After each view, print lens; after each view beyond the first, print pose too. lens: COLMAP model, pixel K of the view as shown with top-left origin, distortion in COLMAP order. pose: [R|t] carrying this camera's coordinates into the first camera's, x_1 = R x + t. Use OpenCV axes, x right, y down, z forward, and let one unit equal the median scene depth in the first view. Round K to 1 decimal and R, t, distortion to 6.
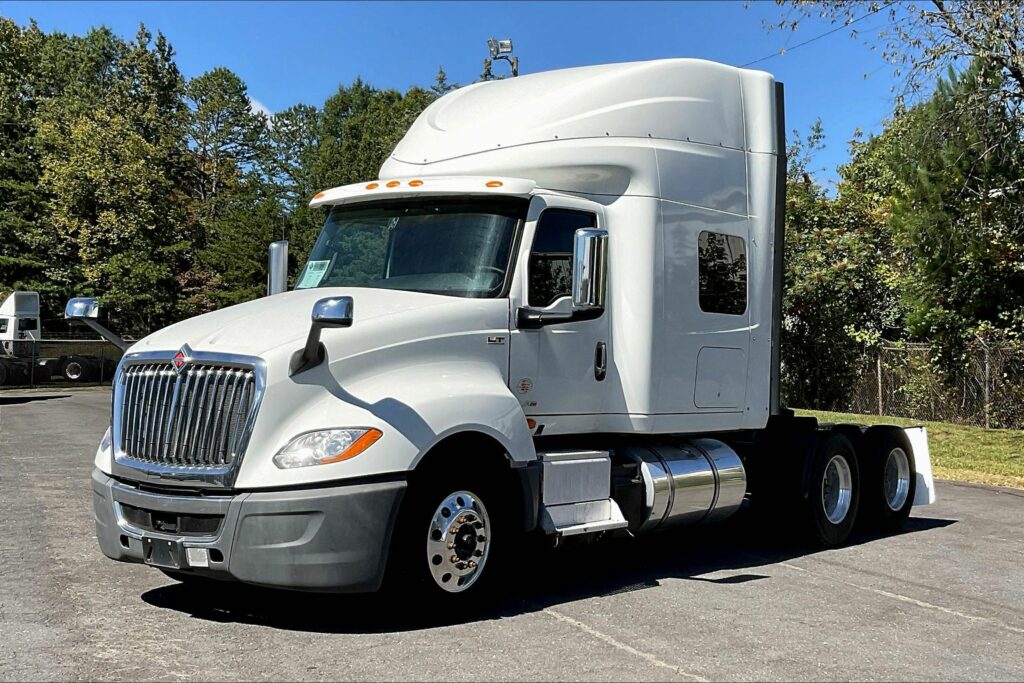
lens RADIAL K [[1417.4, 0, 496.5], [0, 1417.4, 337.0], [0, 0, 1]] dist [0.129827, -0.046985]
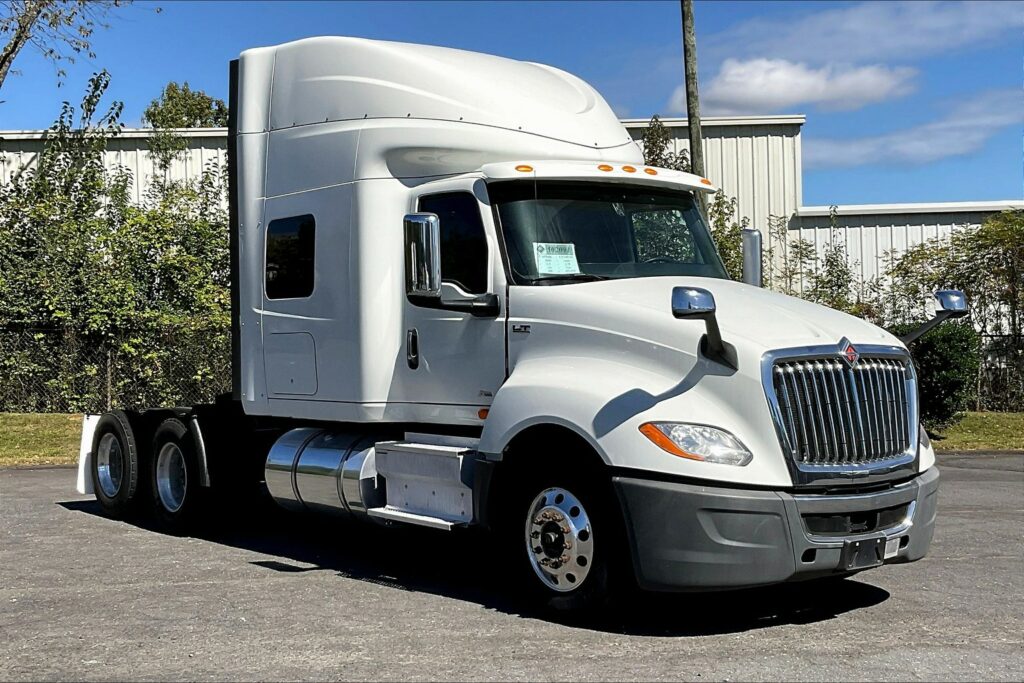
lens RADIAL K [[1417.4, 0, 496.5], [0, 1417.4, 337.0], [0, 0, 1]] dist [0.129827, -0.046985]
pose [[0.260588, -0.027273, 0.965065, -1.245577], [0.007475, 0.999628, 0.026231, -0.023114], [-0.965421, 0.000378, 0.260695, 1.003015]]
